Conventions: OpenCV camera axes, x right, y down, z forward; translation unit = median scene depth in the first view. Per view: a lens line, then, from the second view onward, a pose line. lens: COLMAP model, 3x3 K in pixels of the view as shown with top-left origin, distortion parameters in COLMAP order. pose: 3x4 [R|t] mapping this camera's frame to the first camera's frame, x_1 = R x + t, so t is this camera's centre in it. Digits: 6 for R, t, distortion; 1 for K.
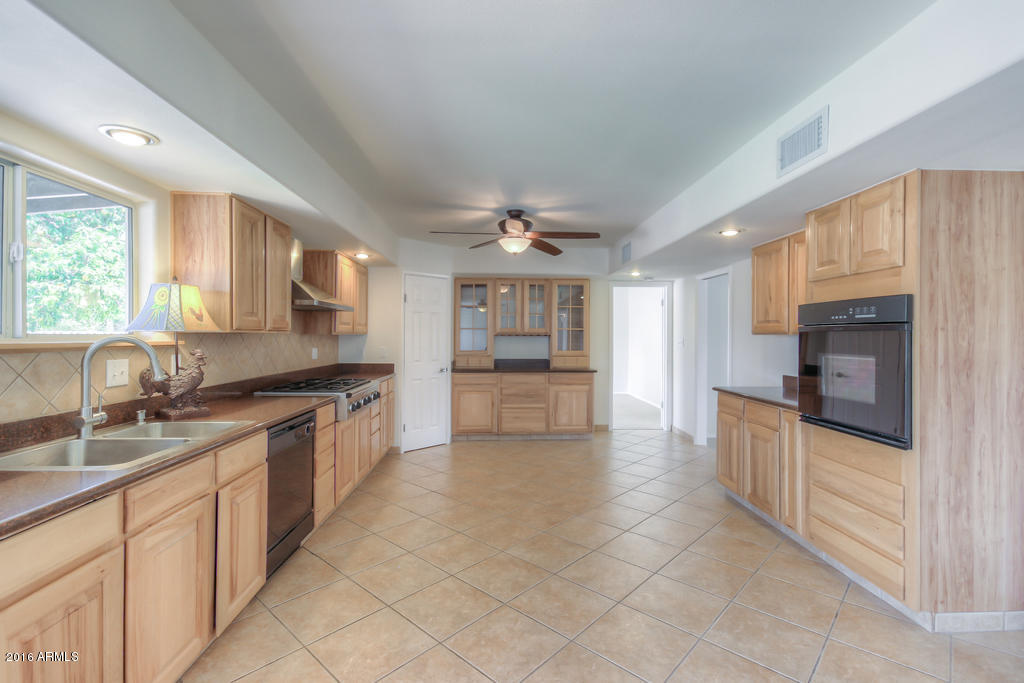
lens RADIAL K [[473.2, 0, 506.3], [0, 473.2, 339.7], [0, 0, 1]] dist [0.011001, -0.000081]
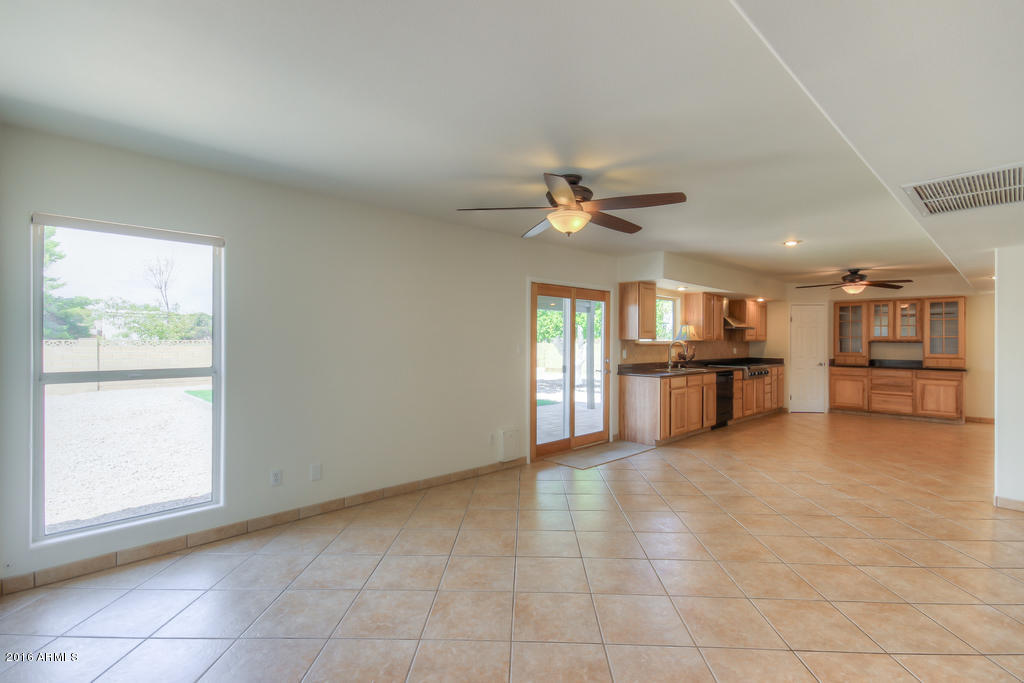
lens RADIAL K [[473.2, 0, 506.3], [0, 473.2, 339.7], [0, 0, 1]] dist [0.011001, -0.000081]
pose [[0.662213, -0.002212, -0.749312, 0.343939], [-0.007952, 0.999919, -0.009979, 0.007462], [0.749273, 0.012567, 0.662141, -0.788052]]
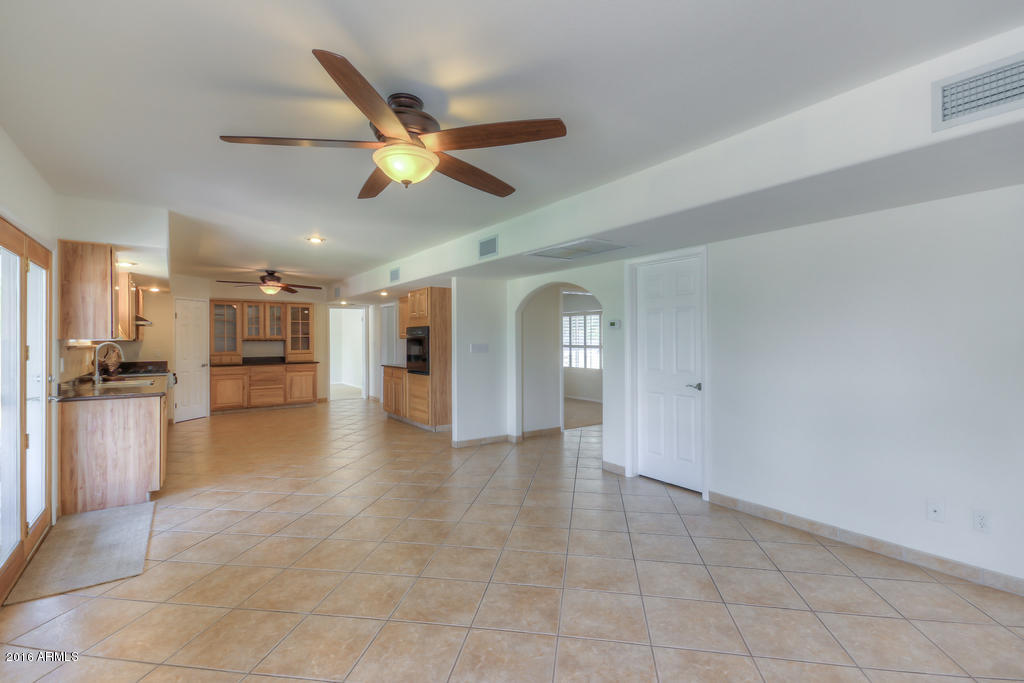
lens RADIAL K [[469.8, 0, 528.6], [0, 469.8, 337.2], [0, 0, 1]] dist [0.002294, 0.000091]
pose [[0.813010, -0.006802, 0.582209, -0.162295], [0.014486, 0.999859, -0.008547, 0.005331], [-0.582069, 0.015383, 0.812994, -0.727150]]
